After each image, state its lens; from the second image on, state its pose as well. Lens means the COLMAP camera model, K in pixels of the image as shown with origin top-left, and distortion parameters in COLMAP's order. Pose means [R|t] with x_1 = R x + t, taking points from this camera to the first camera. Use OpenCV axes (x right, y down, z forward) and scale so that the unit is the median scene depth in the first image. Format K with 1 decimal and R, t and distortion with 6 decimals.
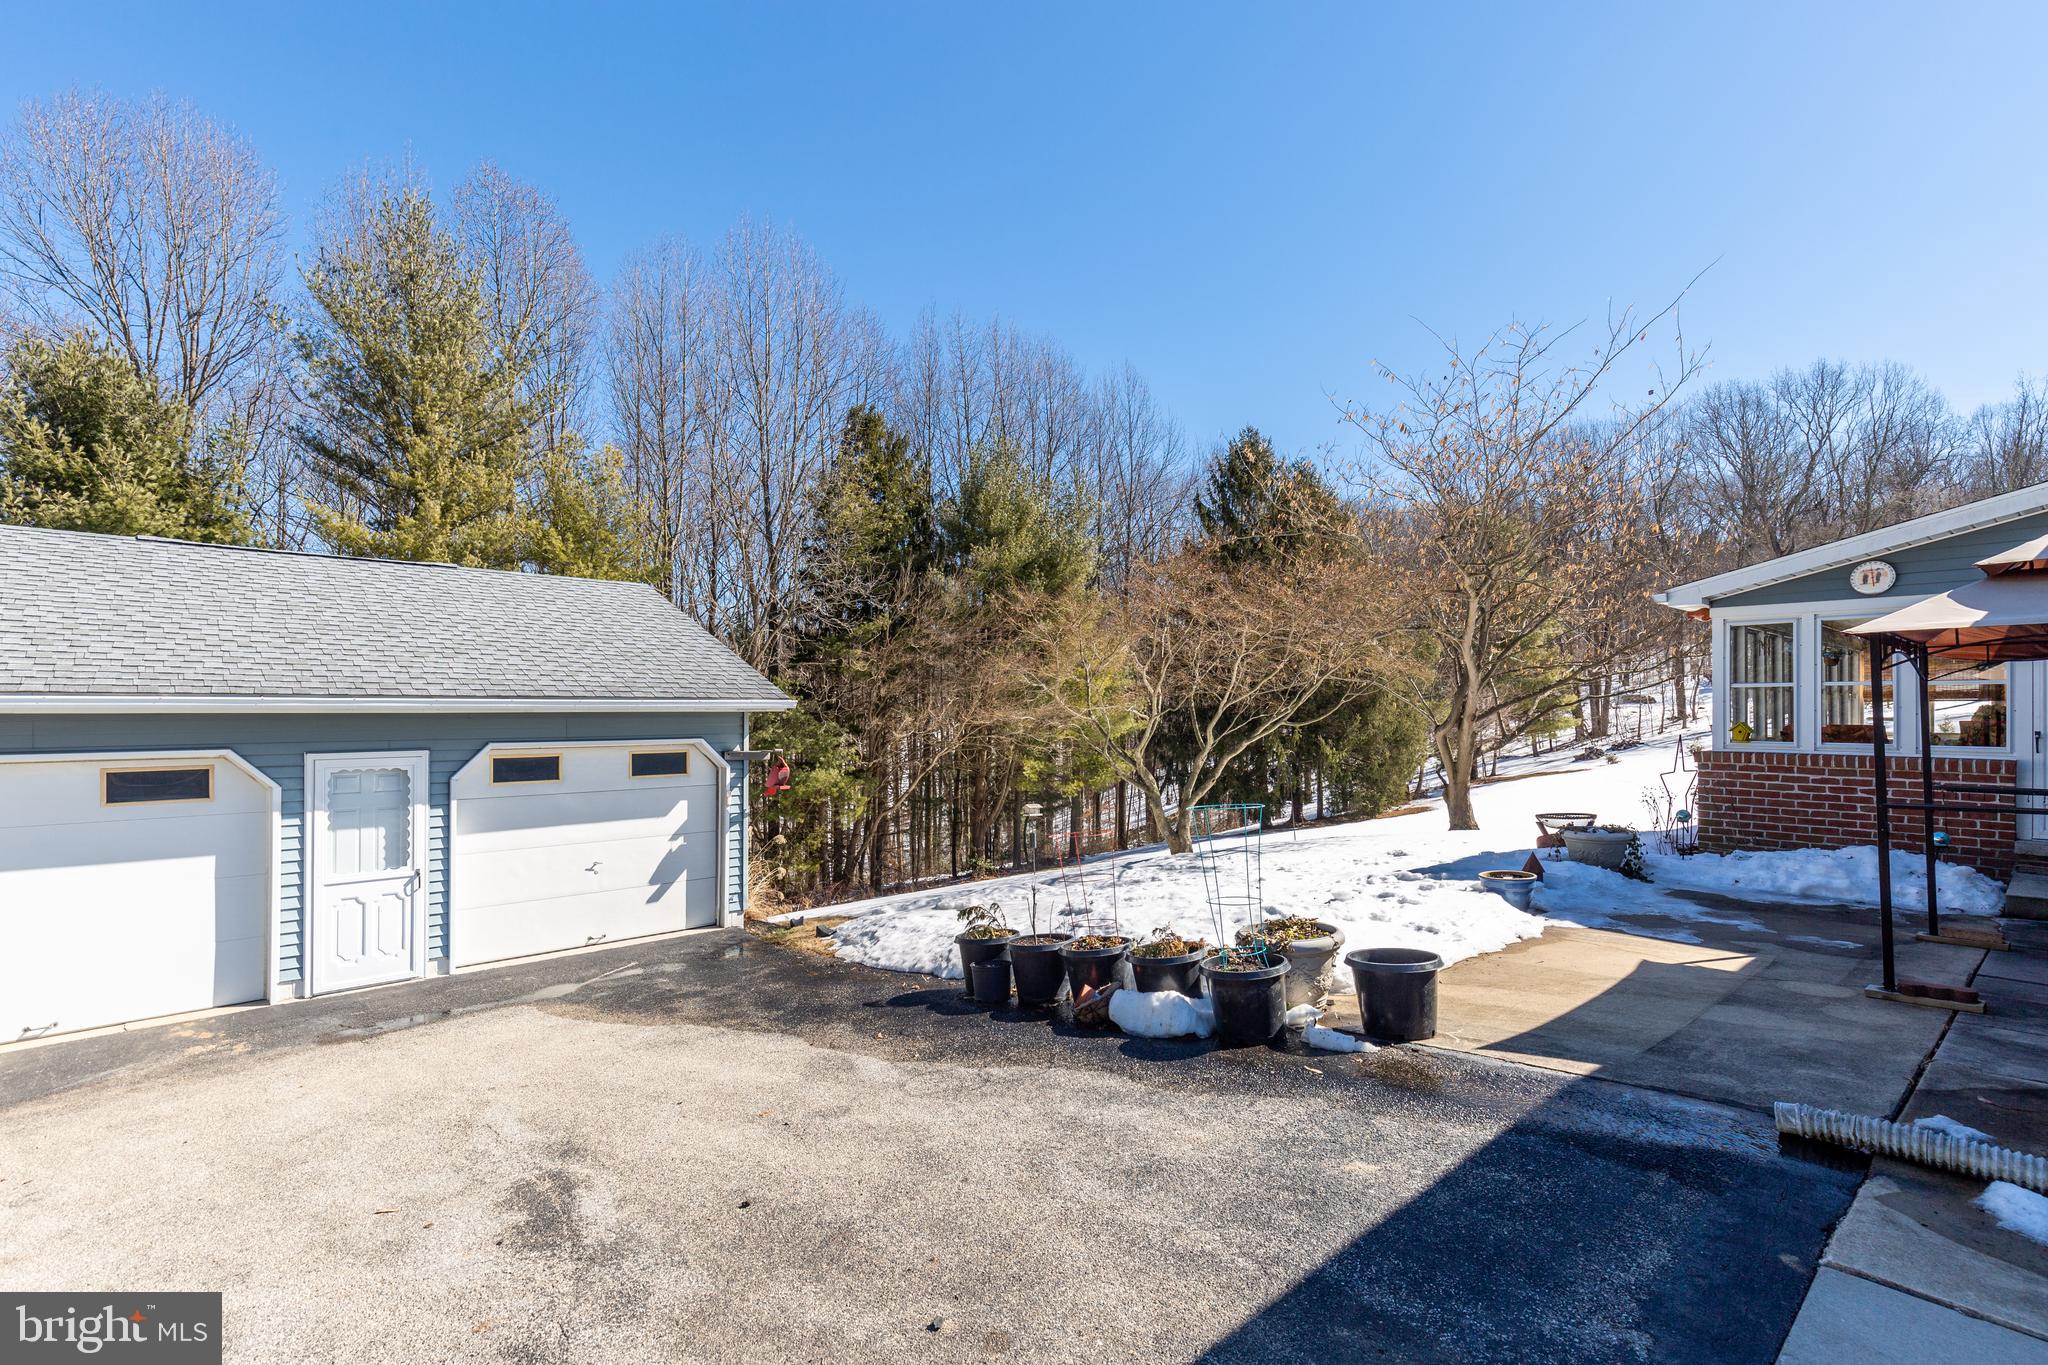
lens RADIAL K [[933.4, 0, 993.6], [0, 933.4, 704.6], [0, 0, 1]] dist [0.005274, -0.001113]
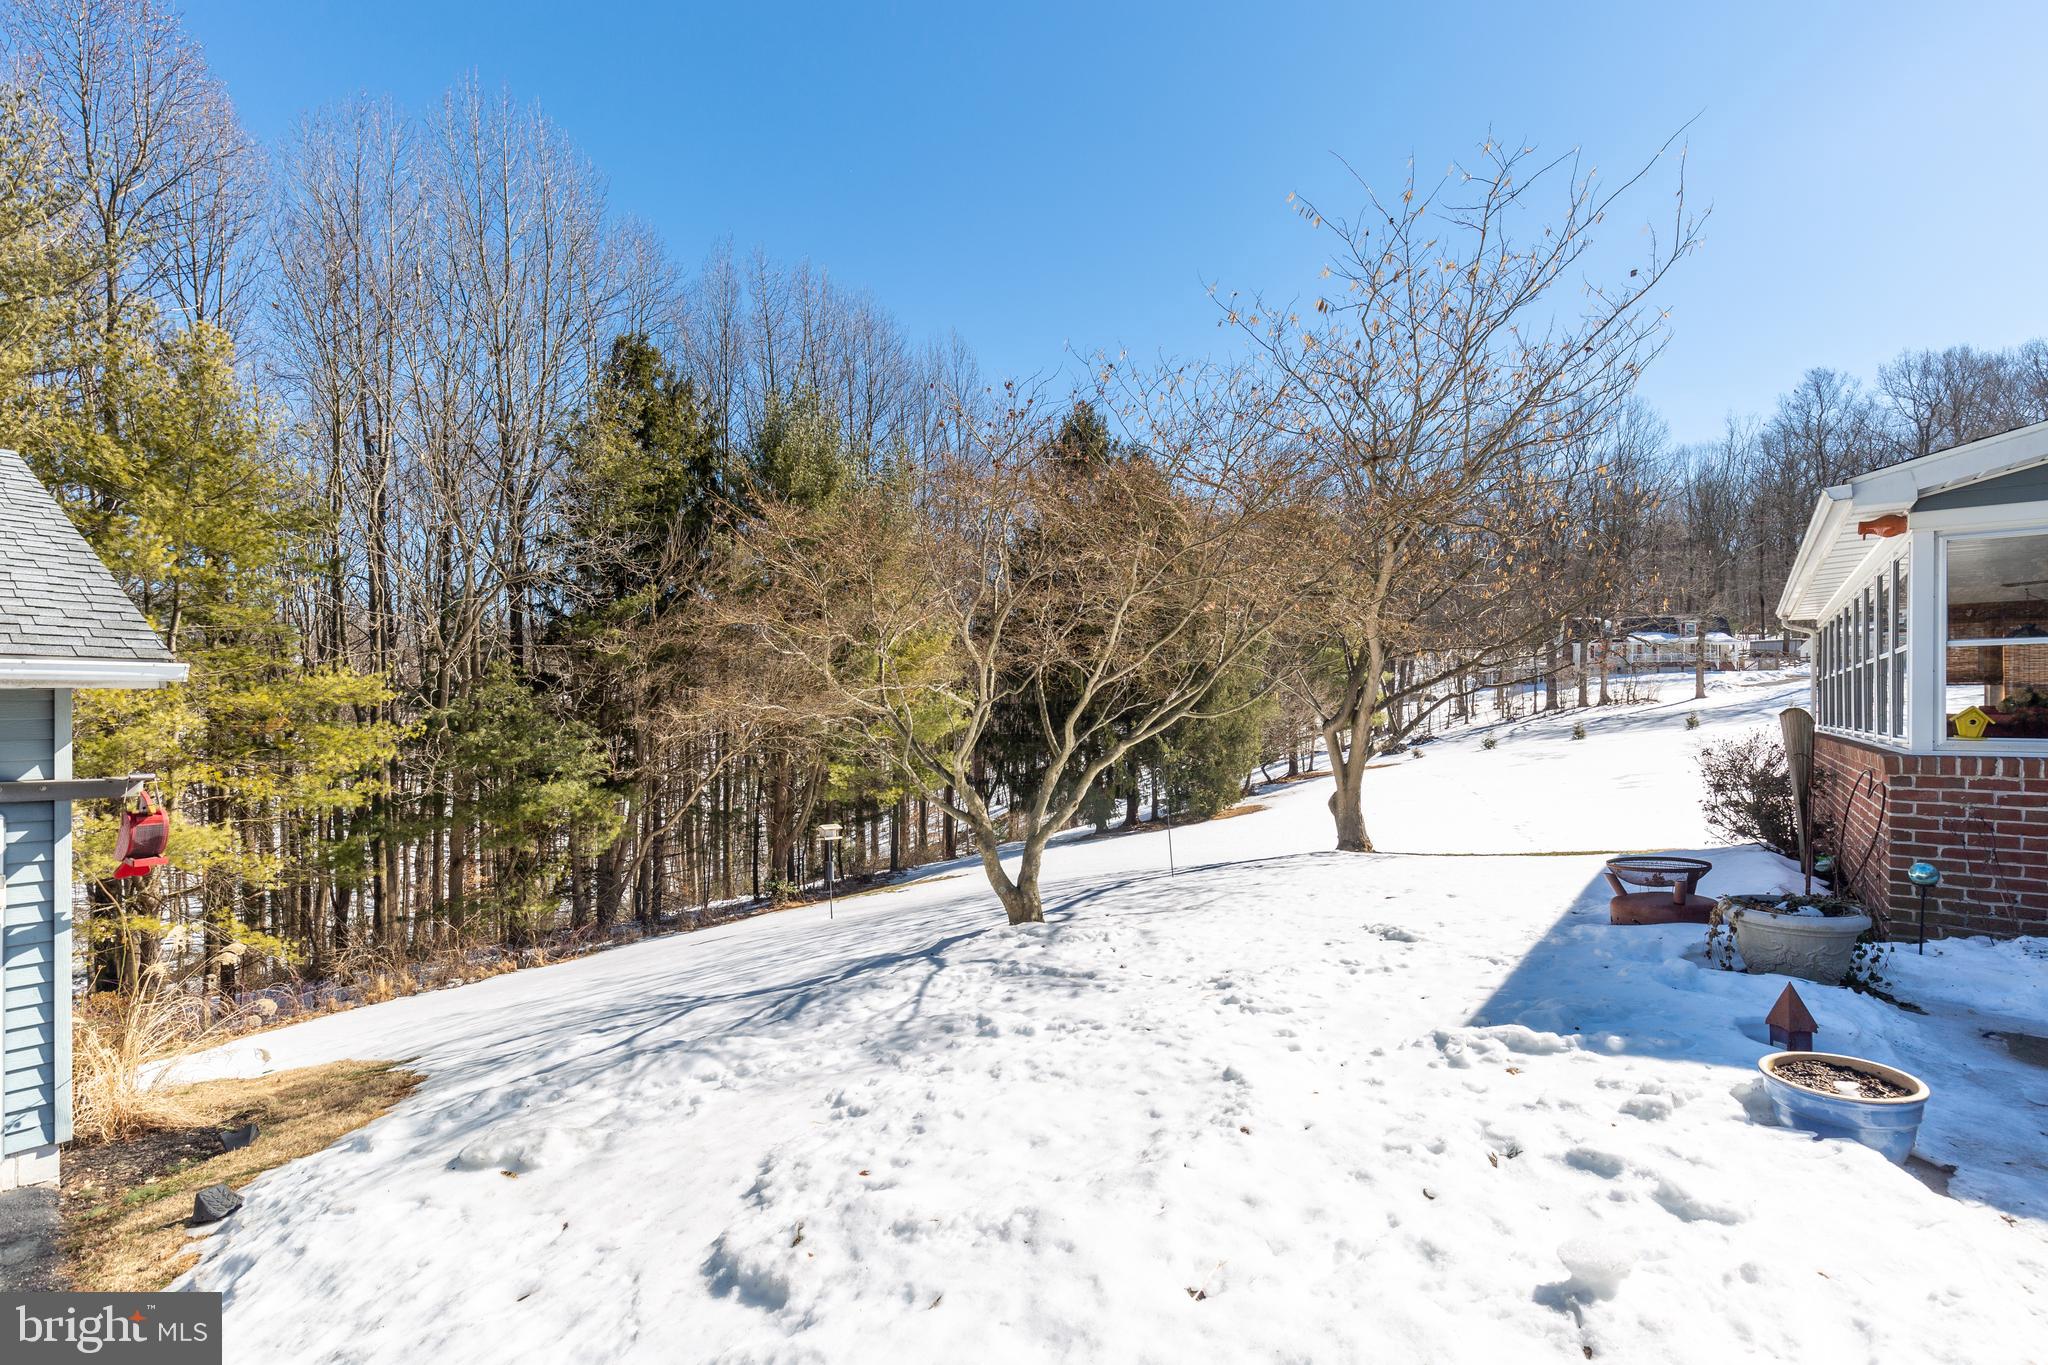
lens RADIAL K [[933.4, 0, 1019.5], [0, 933.4, 698.4], [0, 0, 1]] dist [0.005274, -0.001113]
pose [[0.978338, 0.000077, 0.207016, 0.037570], [0.001084, 0.999984, -0.005493, 0.006619], [-0.207013, 0.005599, 0.978322, 0.216299]]
